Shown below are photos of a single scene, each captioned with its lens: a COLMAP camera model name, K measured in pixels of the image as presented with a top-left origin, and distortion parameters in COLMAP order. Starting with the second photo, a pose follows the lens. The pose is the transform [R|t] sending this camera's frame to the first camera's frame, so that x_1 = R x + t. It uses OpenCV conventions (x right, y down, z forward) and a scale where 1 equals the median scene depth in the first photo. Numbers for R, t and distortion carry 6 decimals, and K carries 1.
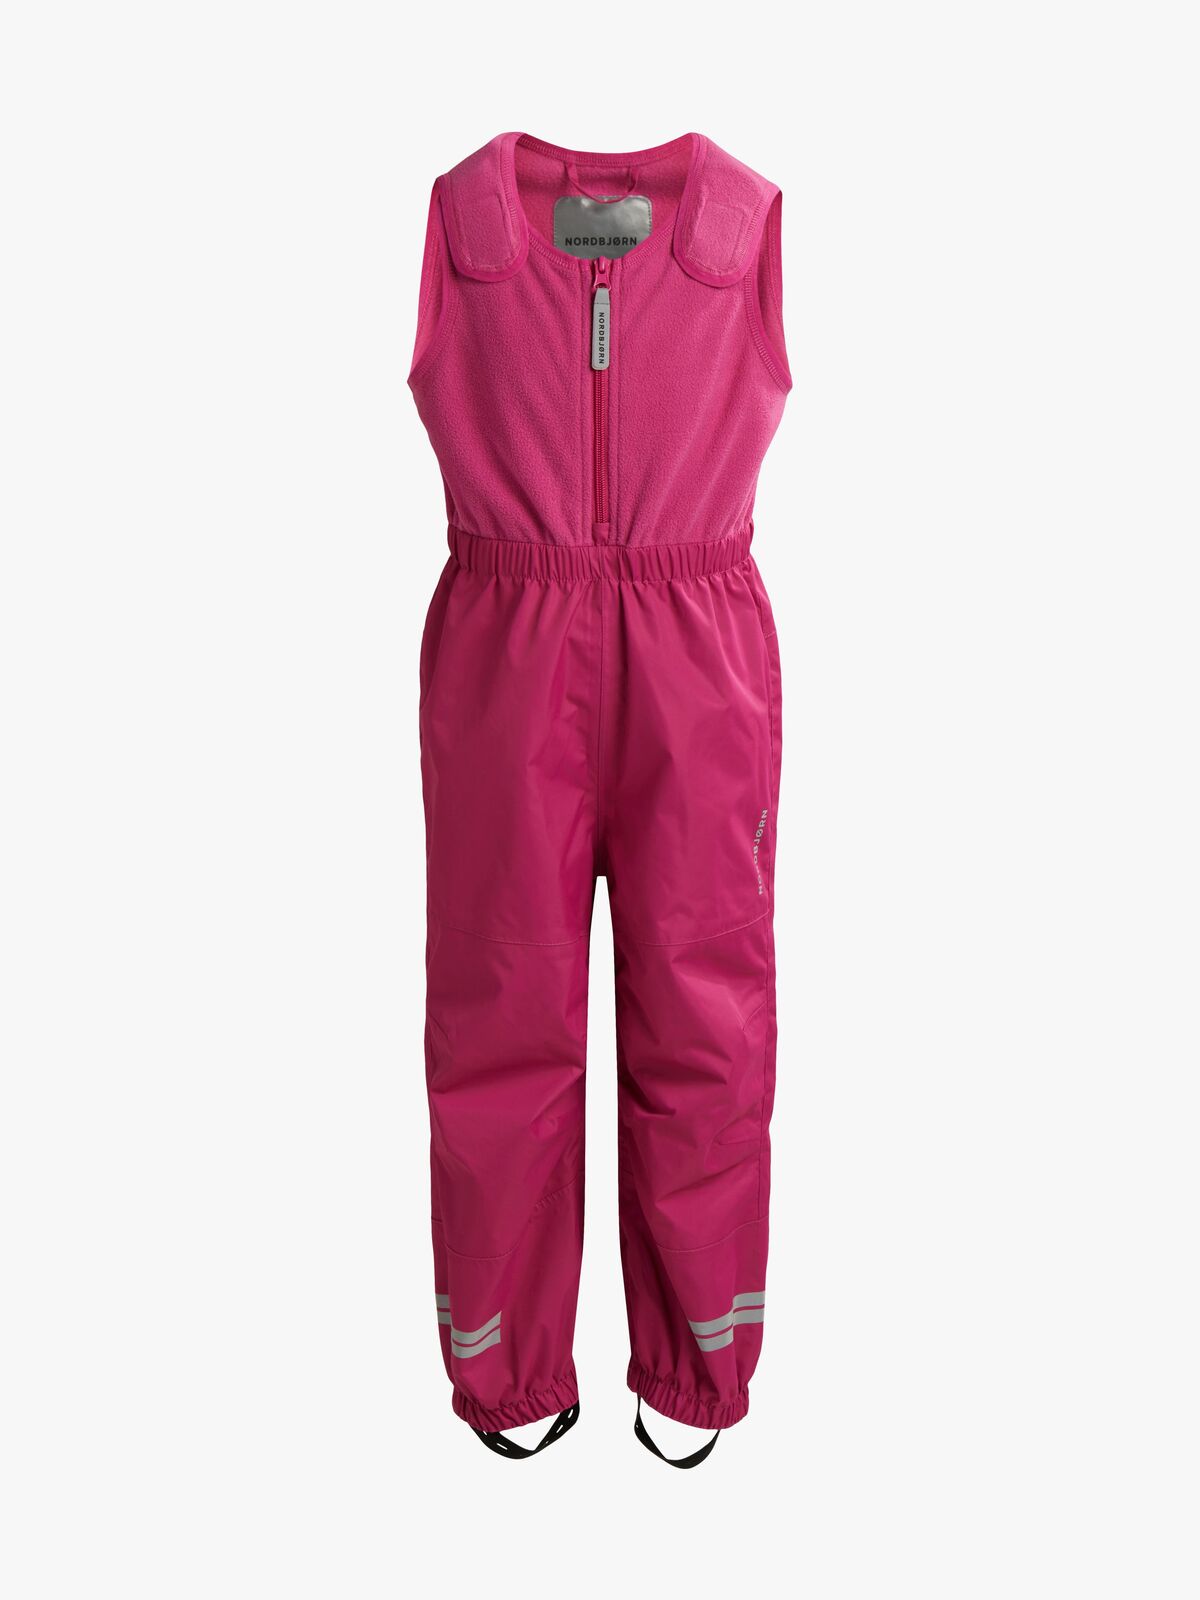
lens RADIAL K [[4456.2, 0, 600.0], [0, 4456.2, 800.0], [0, 0, 1]] dist [-0.171911, 0.874921]
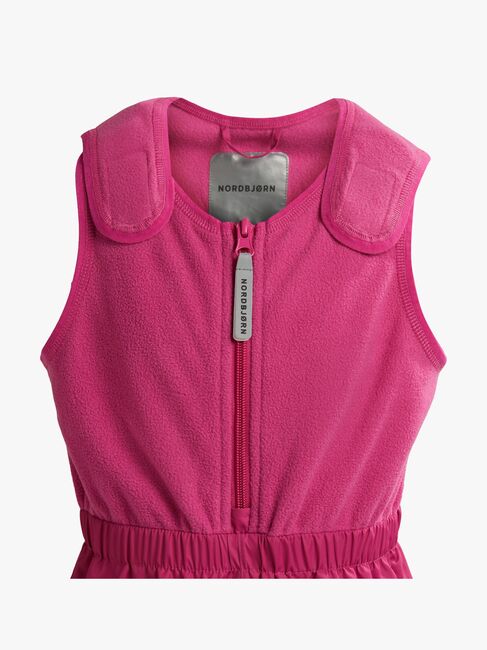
lens RADIAL K [[1810.3, 0, 243.5], [0, 1810.3, 325.0], [0, 0, 1]] dist [-0.171911, 0.874921]
pose [[0.999694, 0.009520, 0.022811, -0.008109], [-0.005610, 0.986155, -0.165730, -0.037718], [-0.024073, 0.165551, 0.985907, 0.626286]]
